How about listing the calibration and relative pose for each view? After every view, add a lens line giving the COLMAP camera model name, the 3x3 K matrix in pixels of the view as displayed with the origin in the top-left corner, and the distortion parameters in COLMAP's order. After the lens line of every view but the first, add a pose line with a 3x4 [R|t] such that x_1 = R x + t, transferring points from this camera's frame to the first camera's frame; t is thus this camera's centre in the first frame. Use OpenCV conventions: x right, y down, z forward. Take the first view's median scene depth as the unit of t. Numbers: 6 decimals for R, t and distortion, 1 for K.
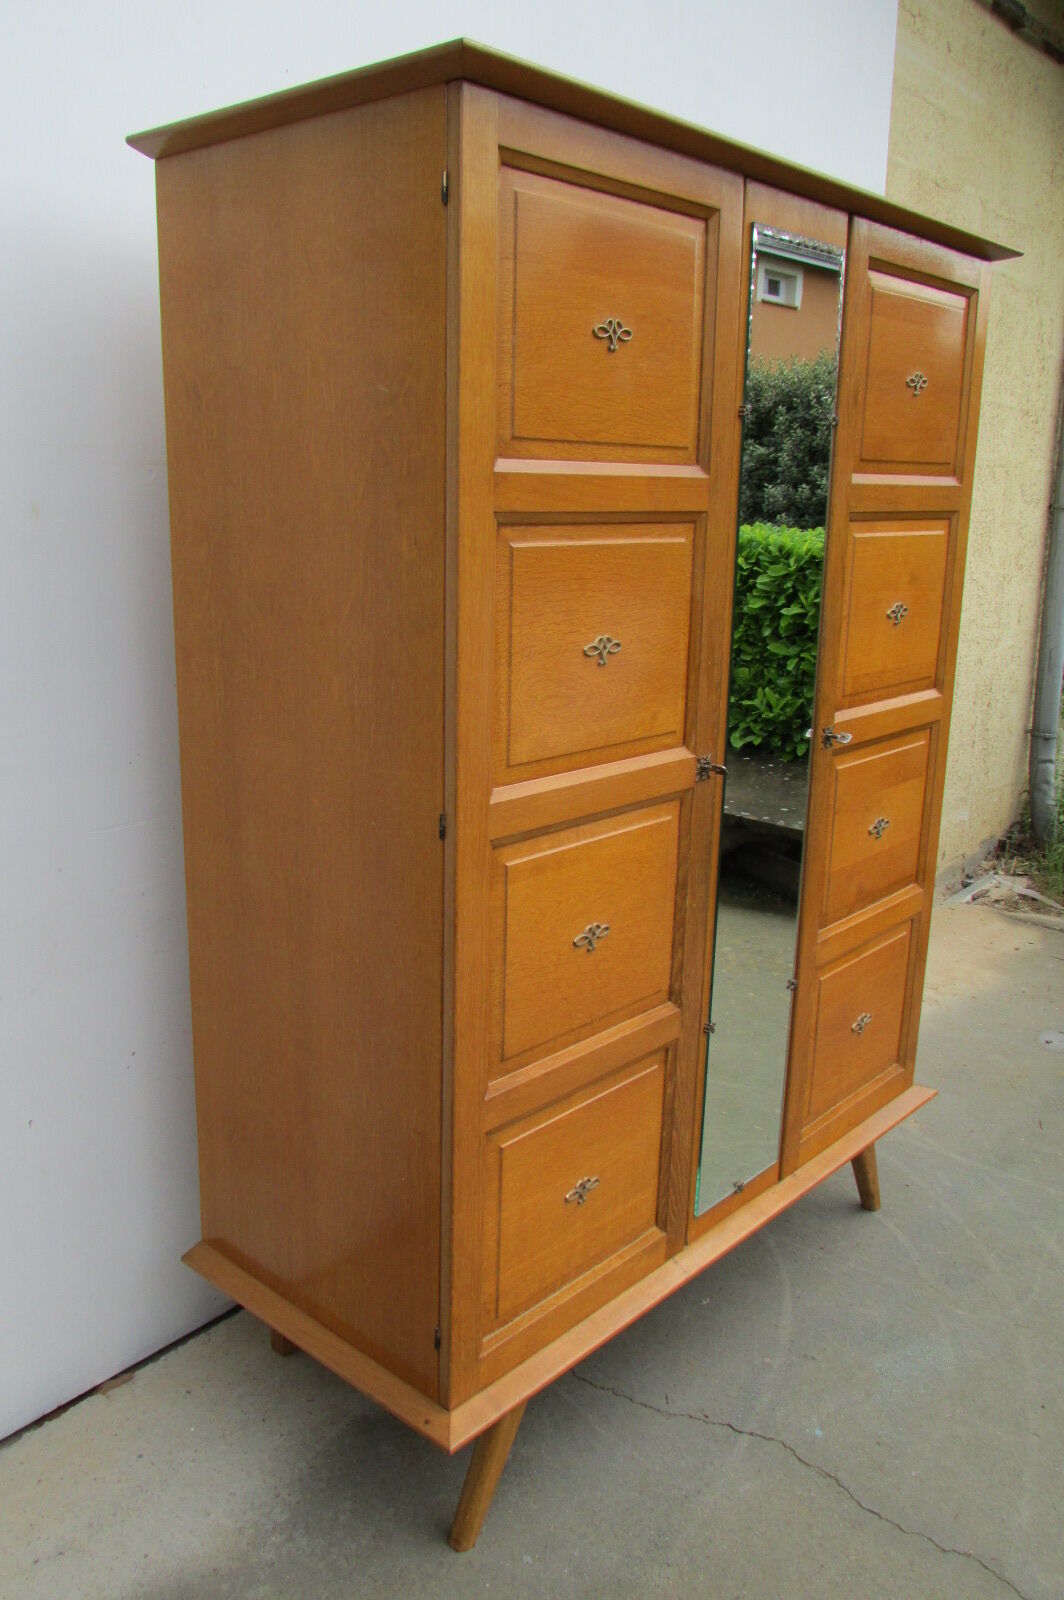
lens RADIAL K [[1308.1, 0, 536.1], [0, 1308.1, 785.7], [0, 0, 1]] dist [-0.029410, -0.007889]
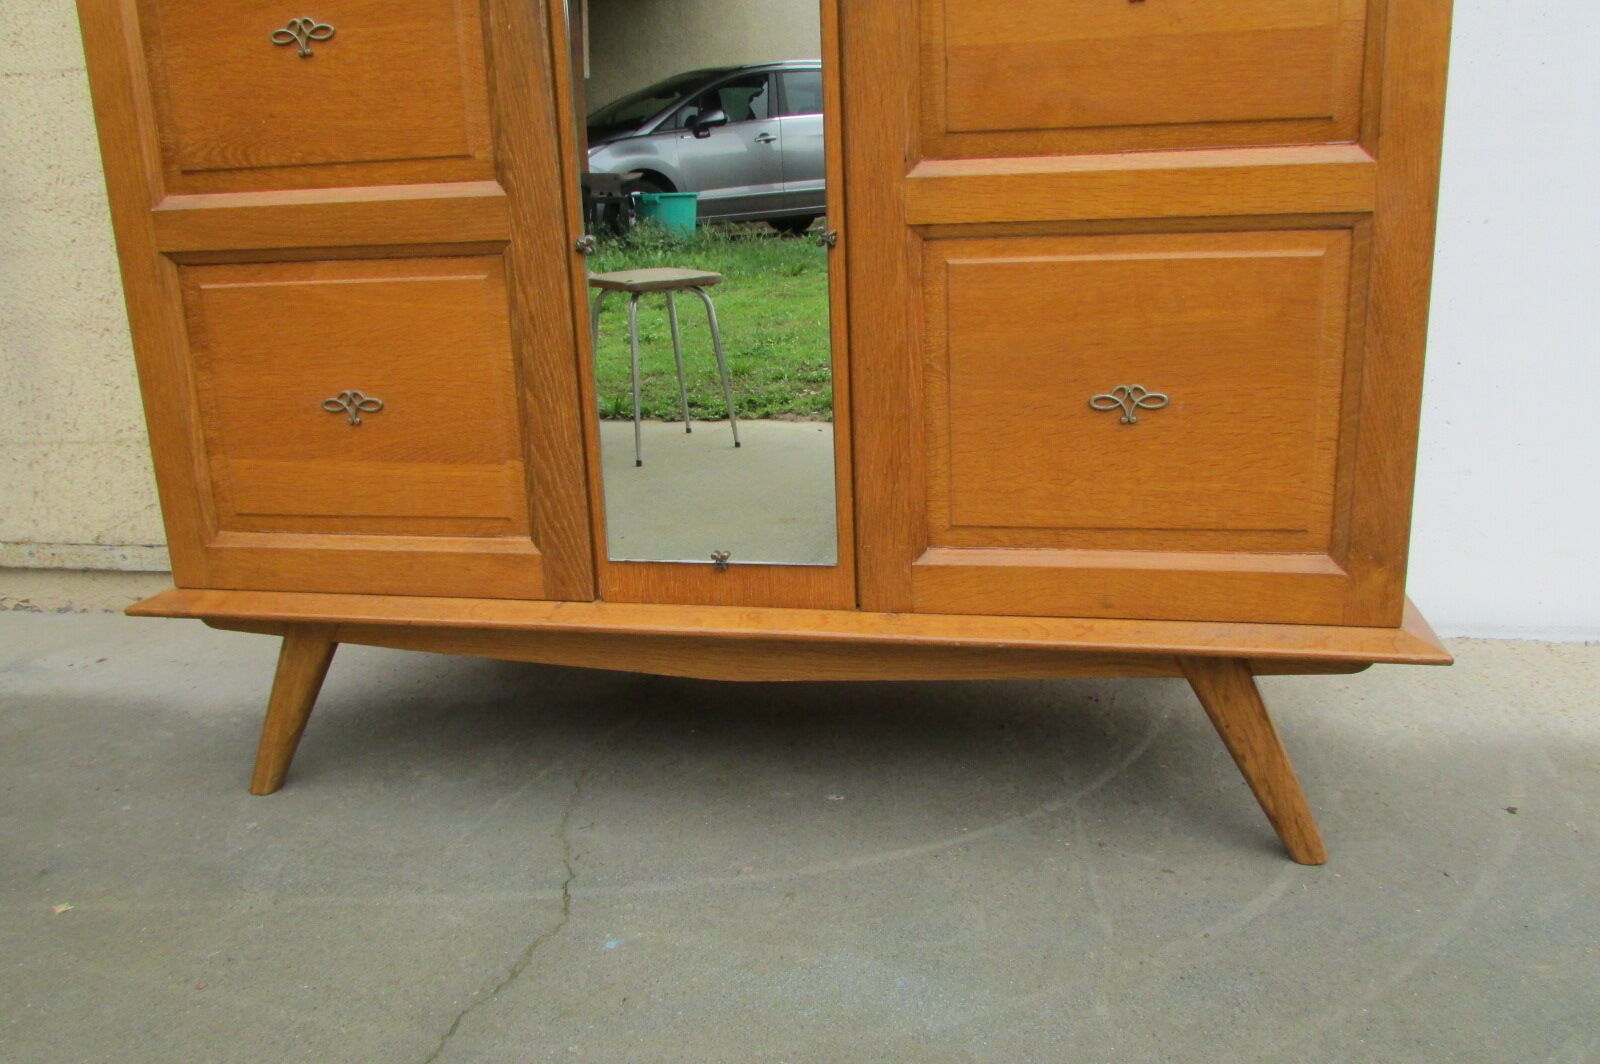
lens RADIAL K [[1308.1, 0, 810.3], [0, 1308.1, 521.4], [0, 0, 1]] dist [-0.029410, -0.007889]
pose [[0.491258, 0.174436, -0.853368, 0.869608], [-0.147188, 0.982277, 0.116054, 0.259338], [0.858488, 0.068593, 0.508226, 0.884943]]
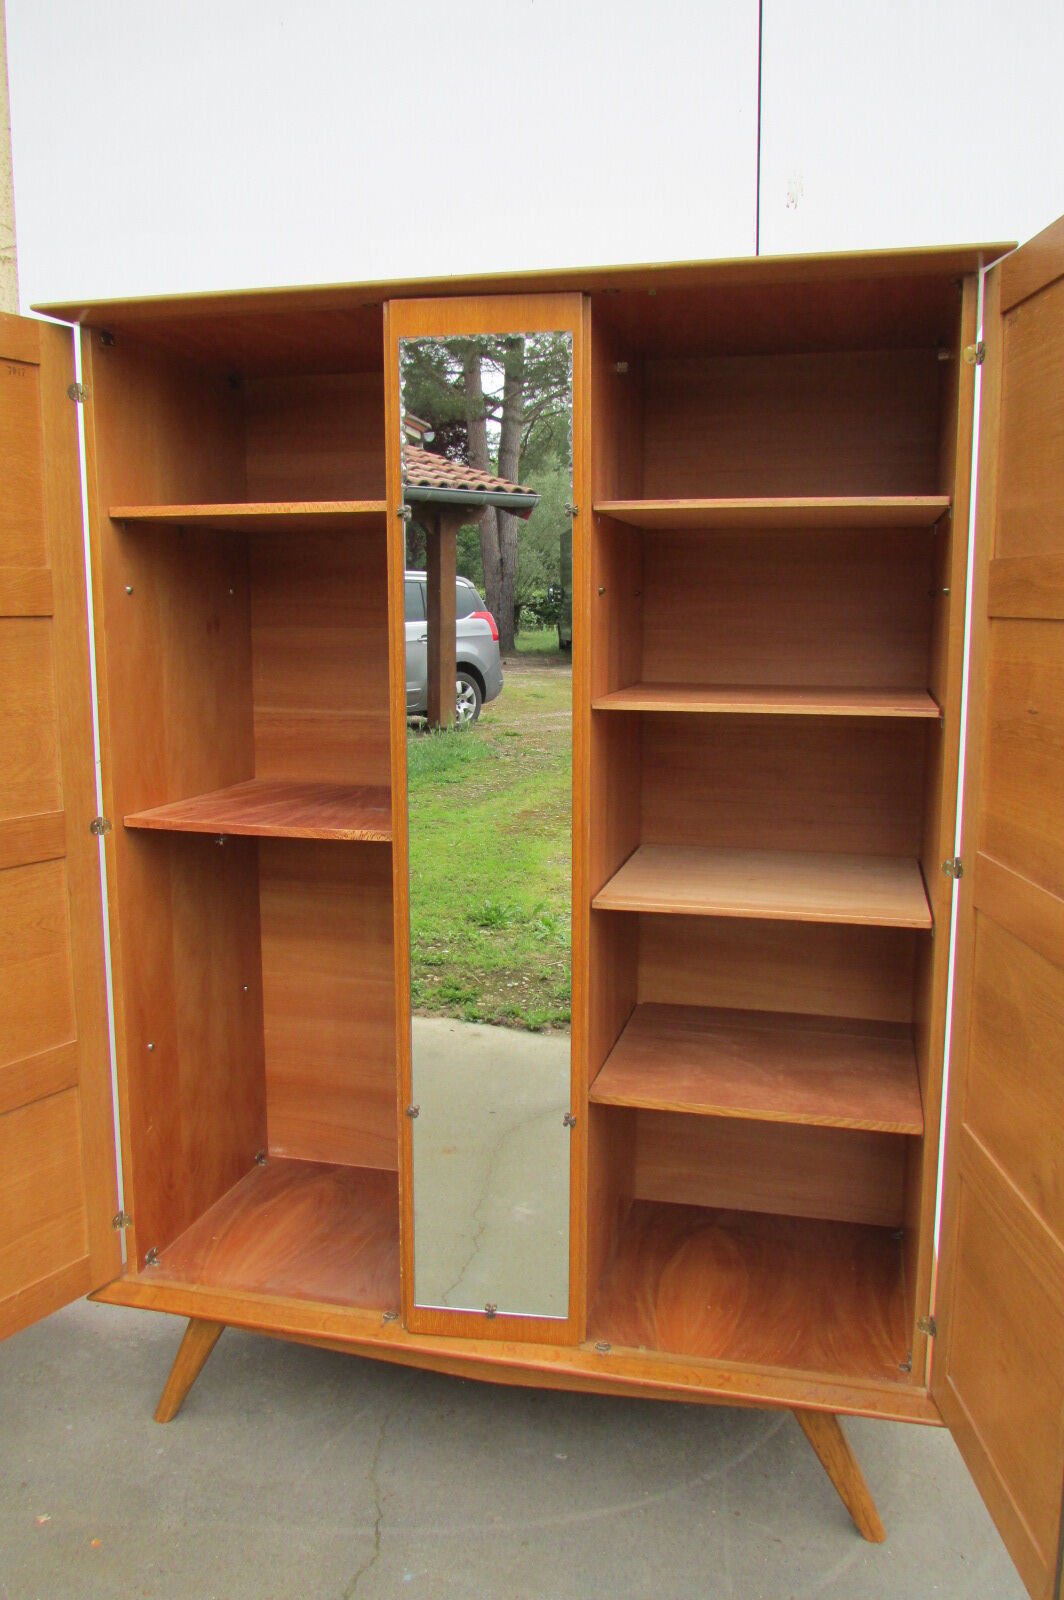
lens RADIAL K [[1308.1, 0, 539.1], [0, 1308.1, 779.4], [0, 0, 1]] dist [-0.029410, -0.007889]
pose [[0.458480, 0.091433, -0.883989, 1.199807], [-0.190696, 0.981646, 0.002630, -0.097402], [0.868004, 0.167367, 0.467501, 0.644879]]
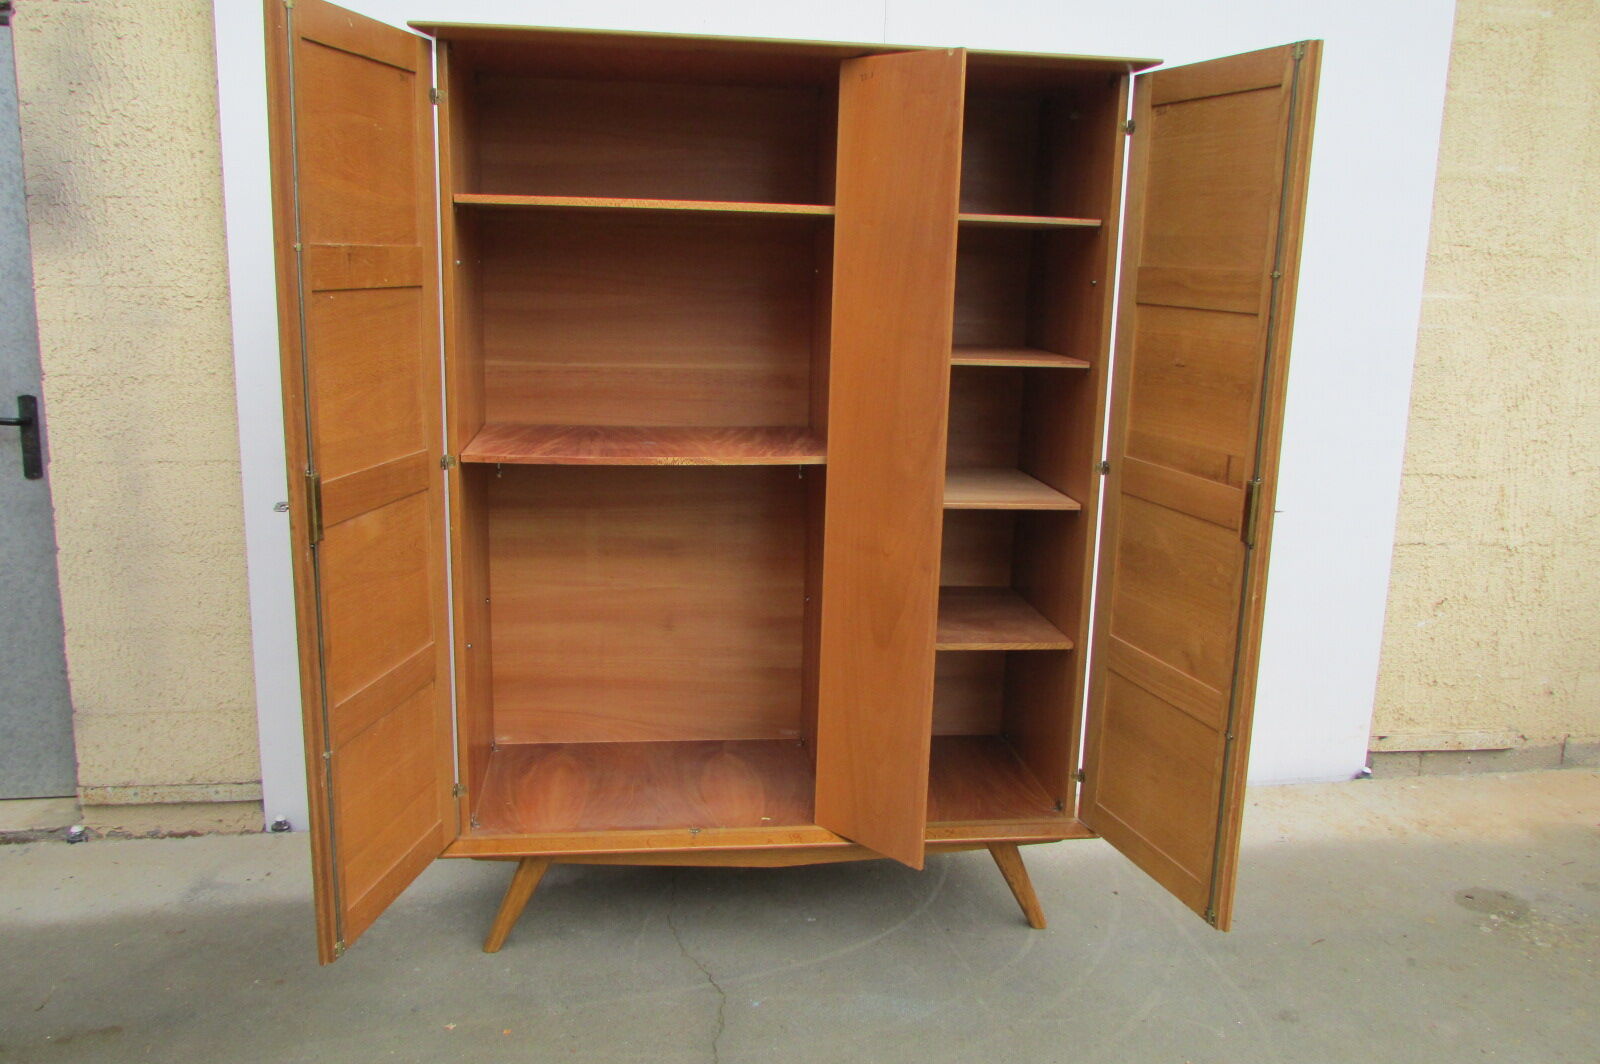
lens RADIAL K [[1308.1, 0, 811.0], [0, 1308.1, 499.8], [0, 0, 1]] dist [-0.029410, -0.007889]
pose [[0.758689, 0.113996, -0.641402, 1.187857], [-0.156206, 0.987681, -0.009231, 0.018538], [0.632449, 0.107194, 0.767149, 0.006629]]
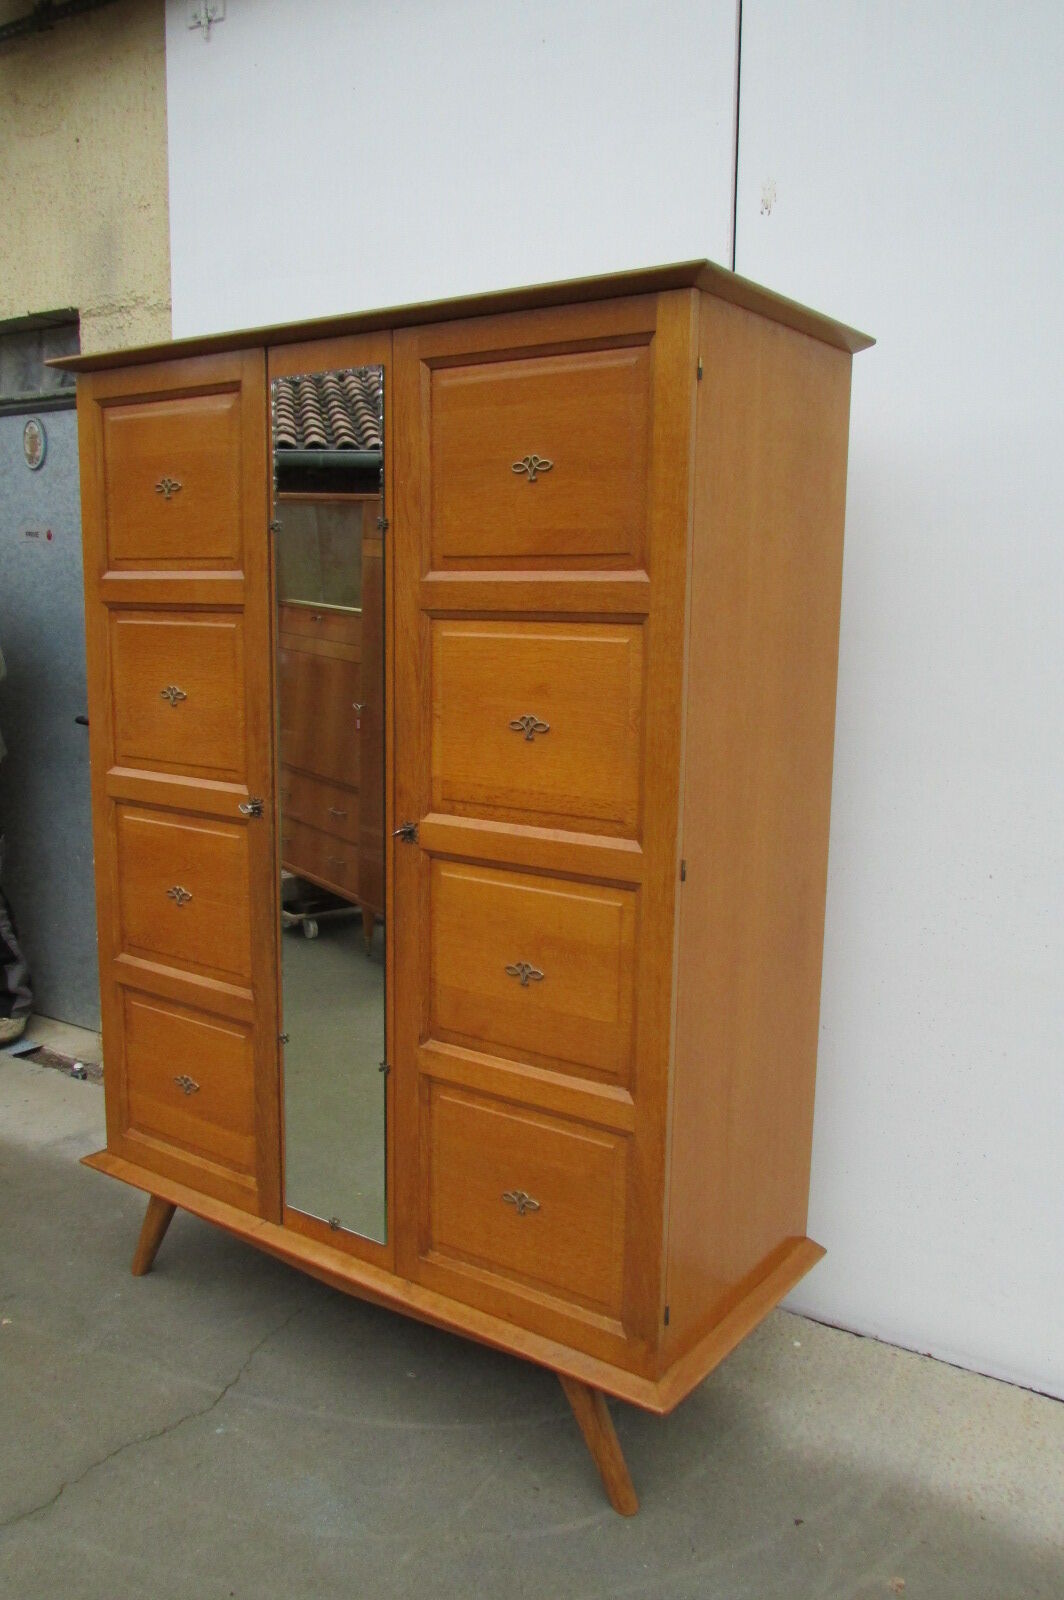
lens RADIAL K [[1308.1, 0, 529.2], [0, 1308.1, 782.3], [0, 0, 1]] dist [-0.029410, -0.007889]
pose [[0.099826, 0.120389, -0.987695, 1.471470], [-0.238269, 0.966664, 0.093744, -0.229573], [0.966055, 0.225979, 0.125183, 1.156840]]
